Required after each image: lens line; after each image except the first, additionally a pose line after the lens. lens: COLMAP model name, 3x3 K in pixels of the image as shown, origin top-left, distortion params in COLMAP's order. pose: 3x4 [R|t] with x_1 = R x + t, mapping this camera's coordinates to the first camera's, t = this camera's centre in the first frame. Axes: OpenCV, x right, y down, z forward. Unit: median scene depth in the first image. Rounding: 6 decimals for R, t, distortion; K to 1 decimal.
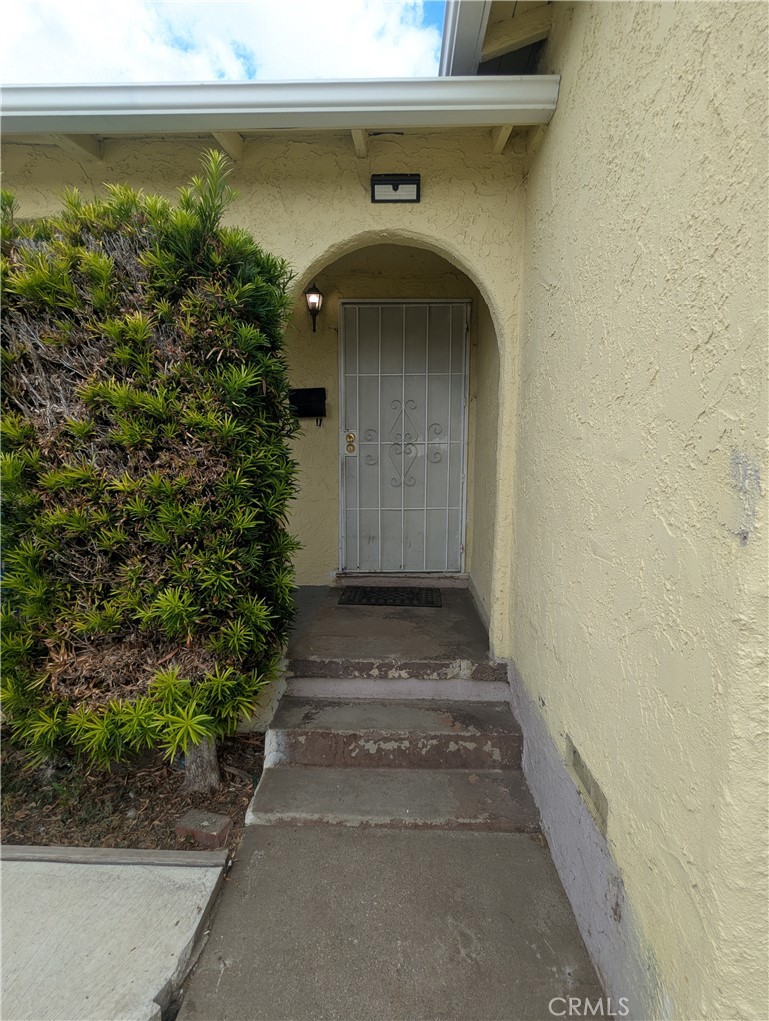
lens RADIAL K [[485.1, 0, 384.5], [0, 485.1, 510.5], [0, 0, 1]] dist [0.001152, 0.000407]
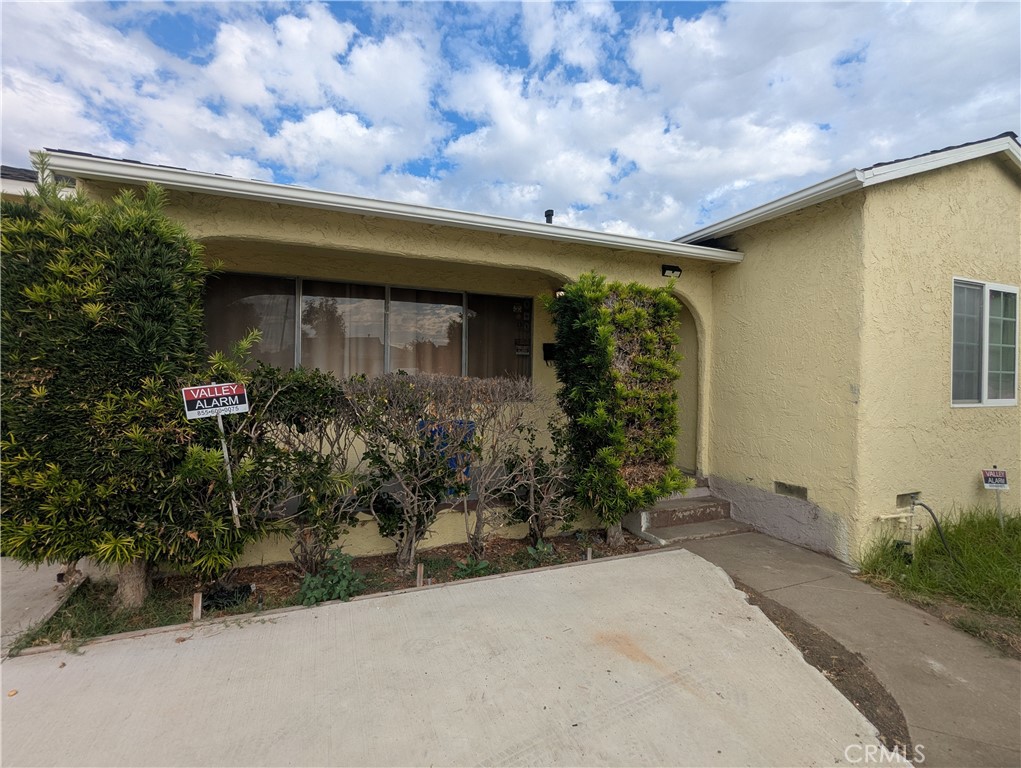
lens RADIAL K [[485.1, 0, 511.9], [0, 485.1, 379.0], [0, 0, 1]] dist [0.001152, 0.000407]
pose [[0.908933, 0.005569, 0.416906, -1.677492], [0.040811, 0.993921, -0.102252, 0.066617], [-0.414941, 0.109955, 0.903180, -0.758993]]
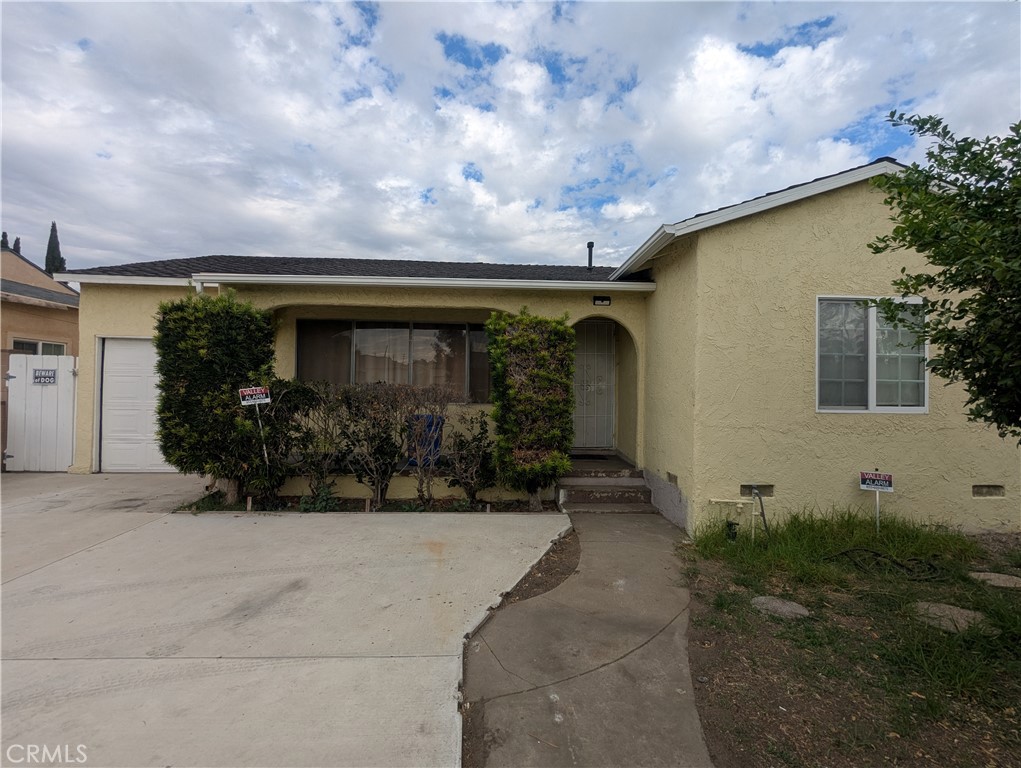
lens RADIAL K [[482.2, 0, 511.8], [0, 482.2, 379.2], [0, 0, 1]] dist [-0.001102, -0.000234]
pose [[0.997182, 0.011092, 0.074197, -0.741218], [-0.001126, 0.991111, -0.133031, 0.198762], [-0.075013, 0.132573, 0.988331, -1.804747]]
